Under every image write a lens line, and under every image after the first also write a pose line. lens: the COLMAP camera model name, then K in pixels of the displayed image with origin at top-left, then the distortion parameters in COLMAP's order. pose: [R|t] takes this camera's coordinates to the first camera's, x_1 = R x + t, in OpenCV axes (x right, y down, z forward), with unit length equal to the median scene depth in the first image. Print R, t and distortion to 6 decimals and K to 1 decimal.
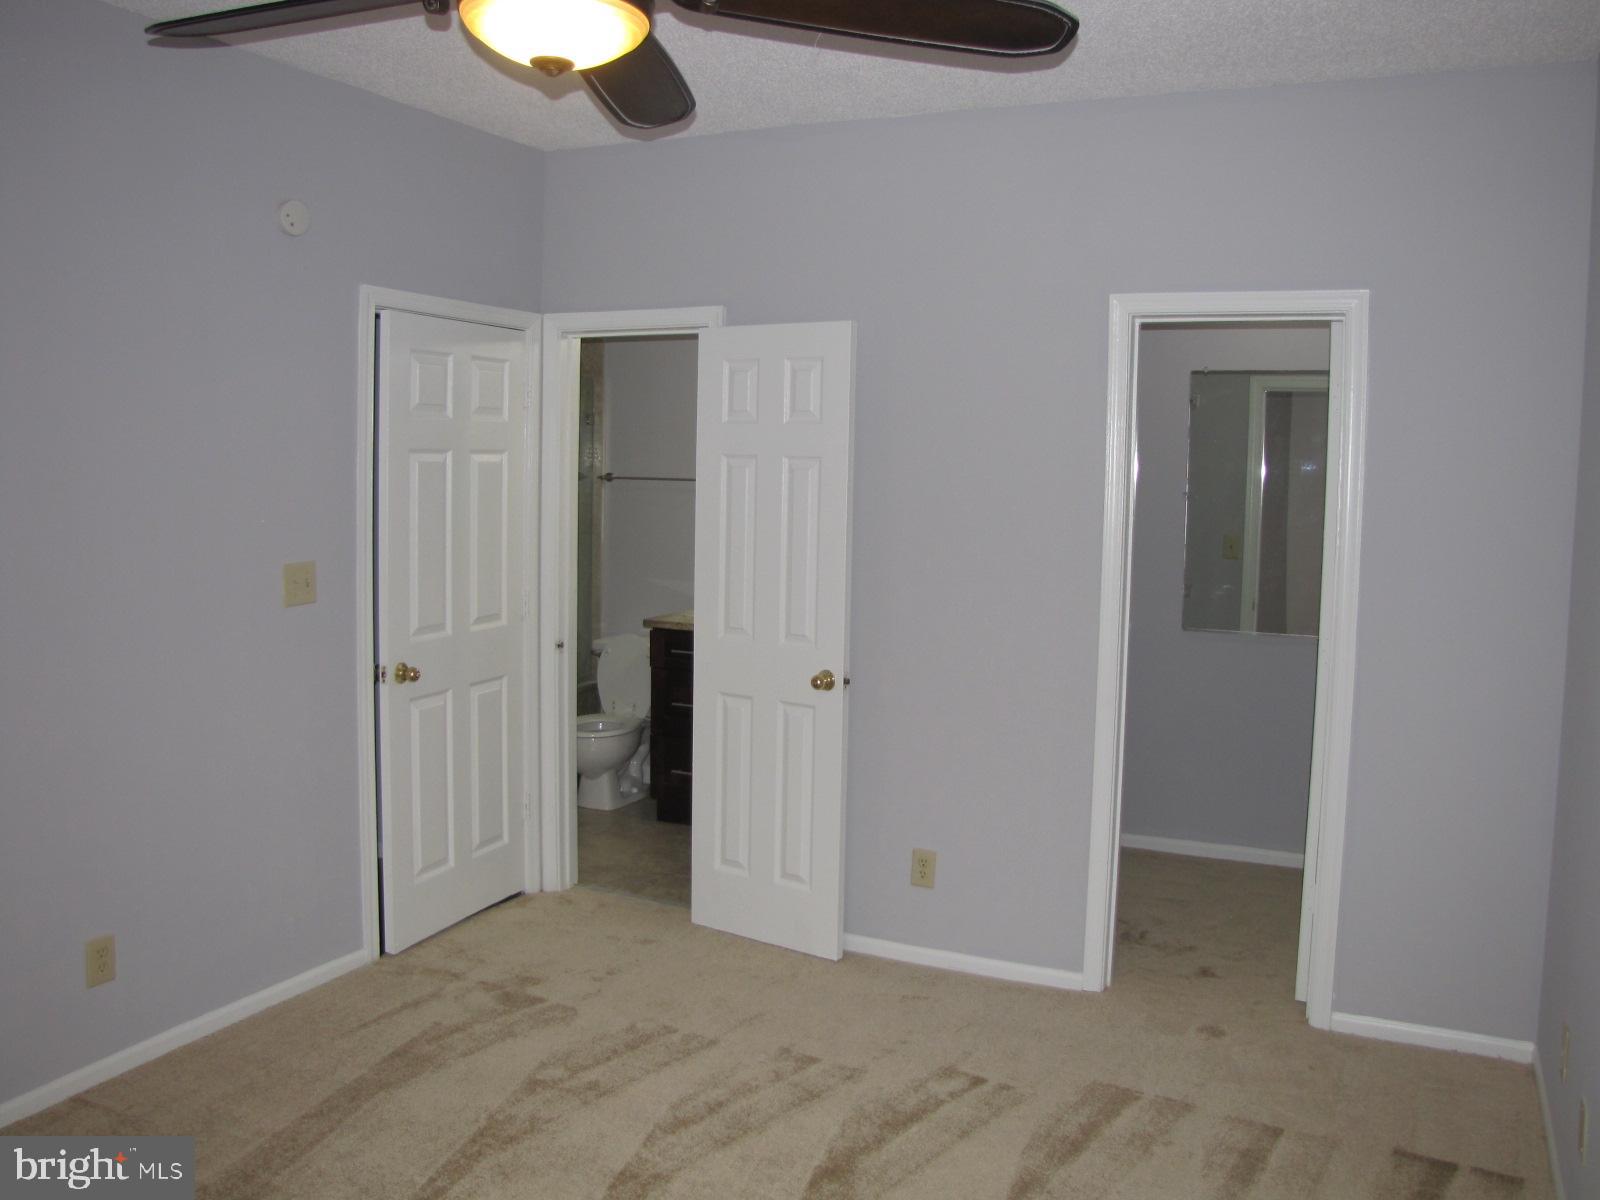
lens RADIAL K [[1348.8, 0, 800.0], [0, 1348.8, 600.0], [0, 0, 1]] dist [-0.160715, 0.153399]
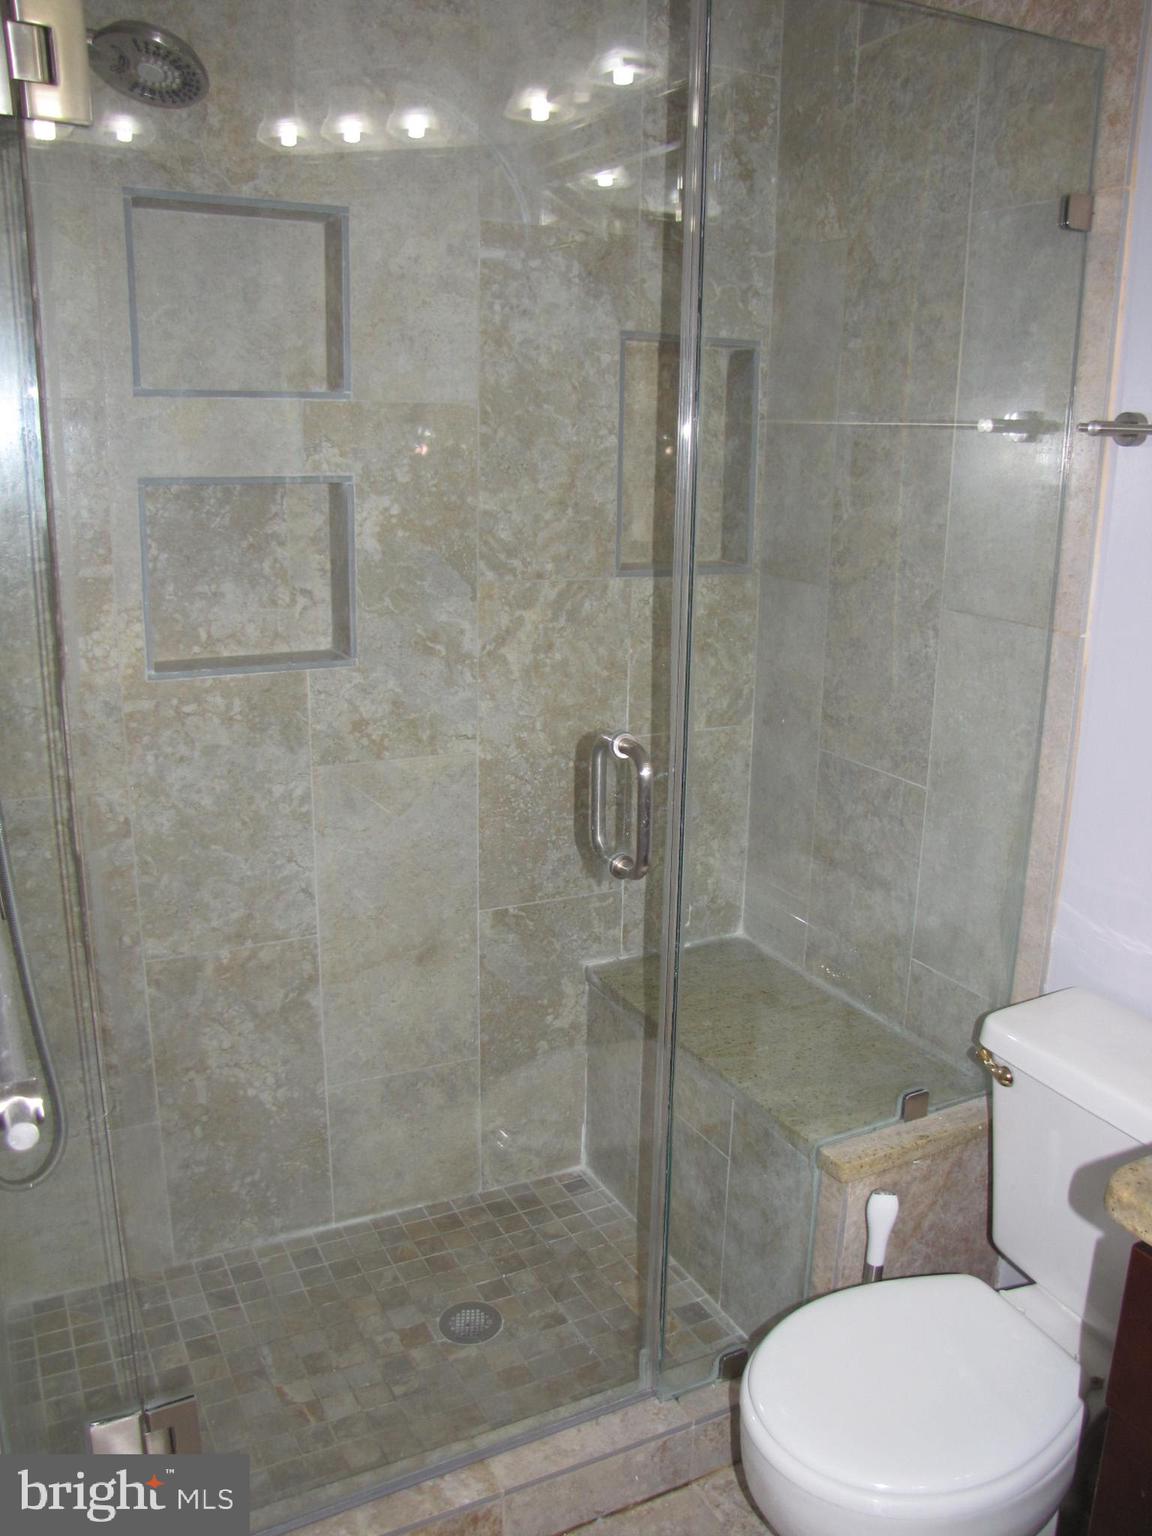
lens RADIAL K [[1289.7, 0, 576.0], [0, 1289.7, 768.0], [0, 0, 1]] dist [-0.180563, 0.144121]
pose [[0.790333, 0.151545, -0.593639, -0.071671], [-0.057184, 0.982943, 0.174796, -0.061147], [0.610003, -0.104201, 0.785518, 0.725554]]
